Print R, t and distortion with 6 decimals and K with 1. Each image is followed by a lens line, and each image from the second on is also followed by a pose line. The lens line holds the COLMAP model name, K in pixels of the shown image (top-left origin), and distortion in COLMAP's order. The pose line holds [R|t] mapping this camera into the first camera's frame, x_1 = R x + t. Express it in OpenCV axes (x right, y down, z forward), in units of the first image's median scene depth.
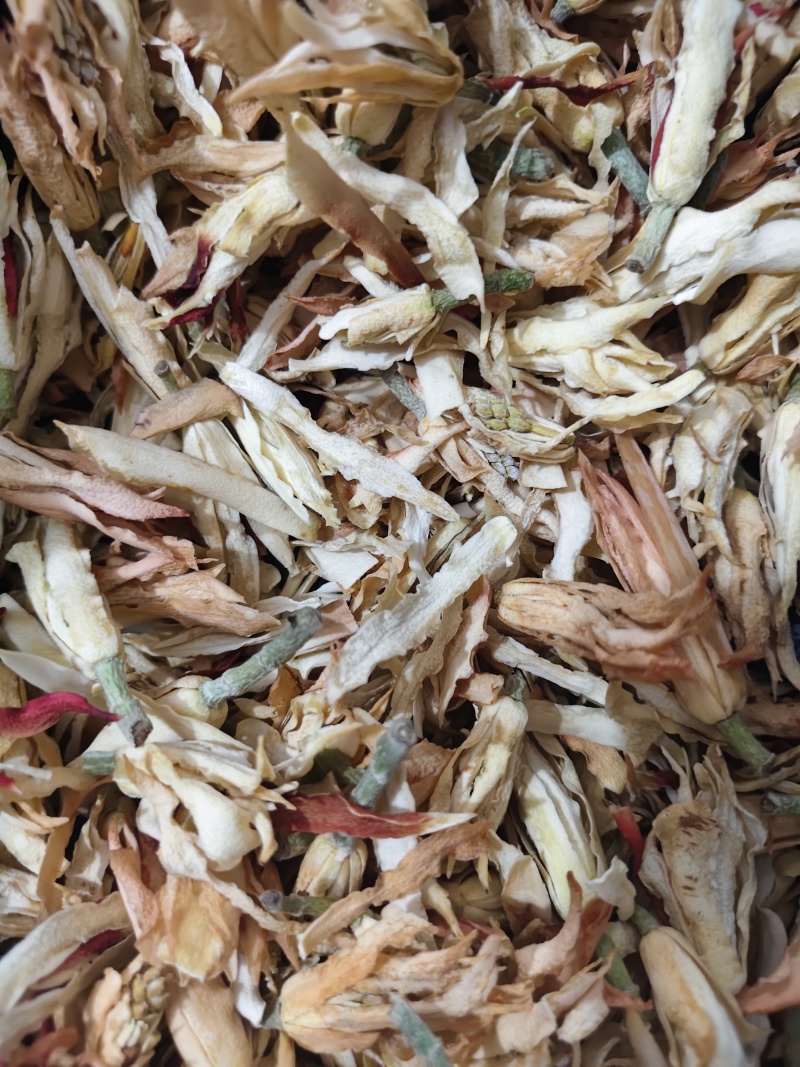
lens RADIAL K [[711.8, 0, 400.0], [0, 711.8, 533.5], [0, 0, 1]] dist [-0.041925, -0.005590]
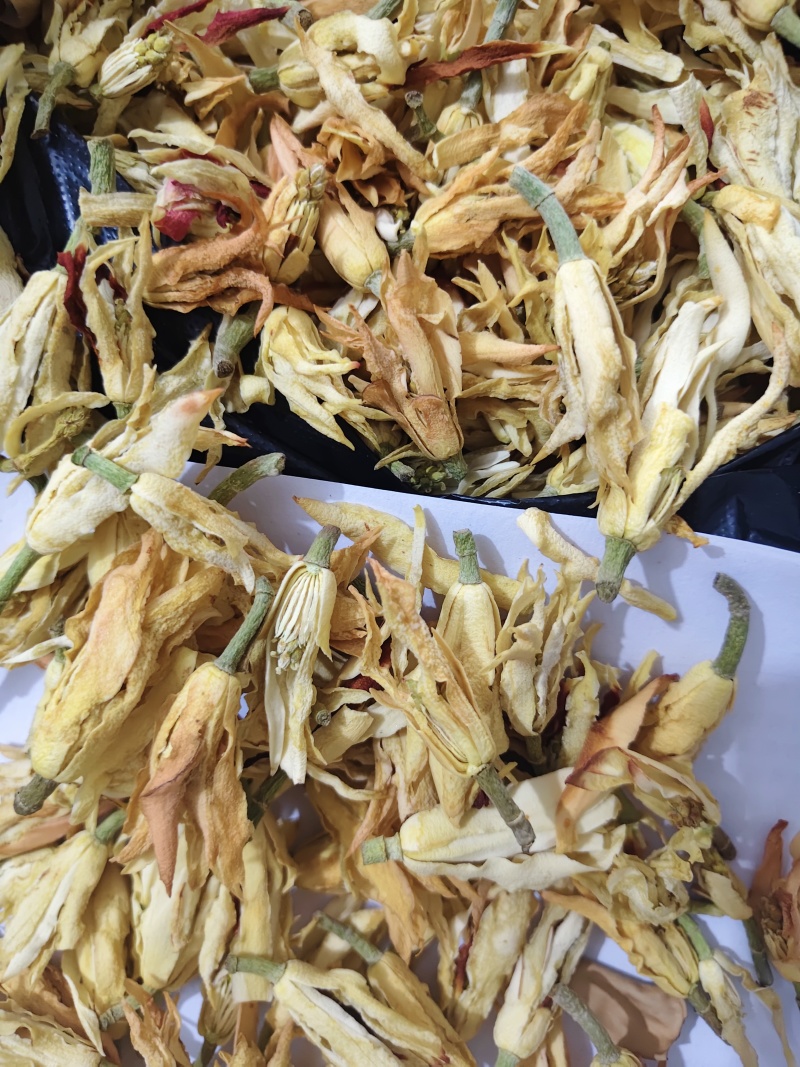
lens RADIAL K [[723.9, 0, 400.0], [0, 723.9, 533.5], [0, 0, 1]] dist [-0.043199, -0.009253]
pose [[0.998963, 0.016412, -0.042461, -0.117903], [-0.016096, 0.999840, 0.007774, 1.059612], [0.042582, -0.007082, 0.999068, -0.220078]]
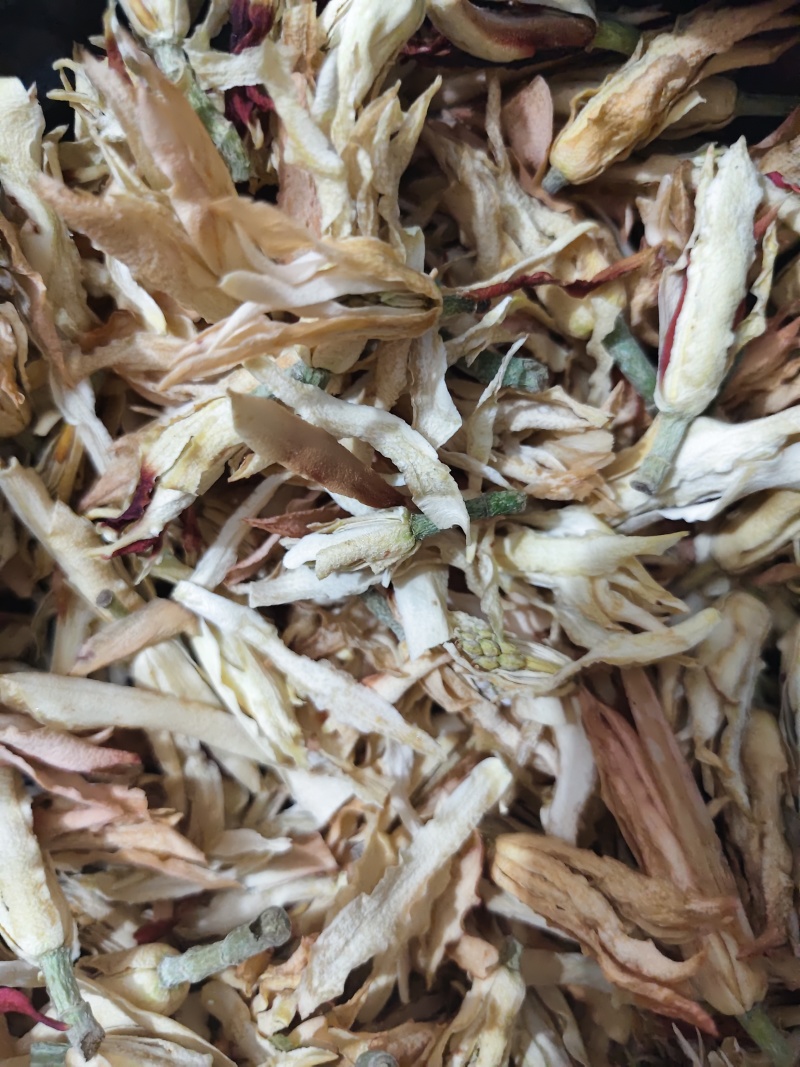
lens RADIAL K [[728.4, 0, 400.0], [0, 728.4, 533.5], [0, 0, 1]] dist [-0.007919, -0.073063]
pose [[0.999741, -0.016930, 0.015185, 0.017707], [0.016931, 0.999857, 0.000087, -0.320747], [-0.015184, 0.000170, 0.999885, 0.097415]]
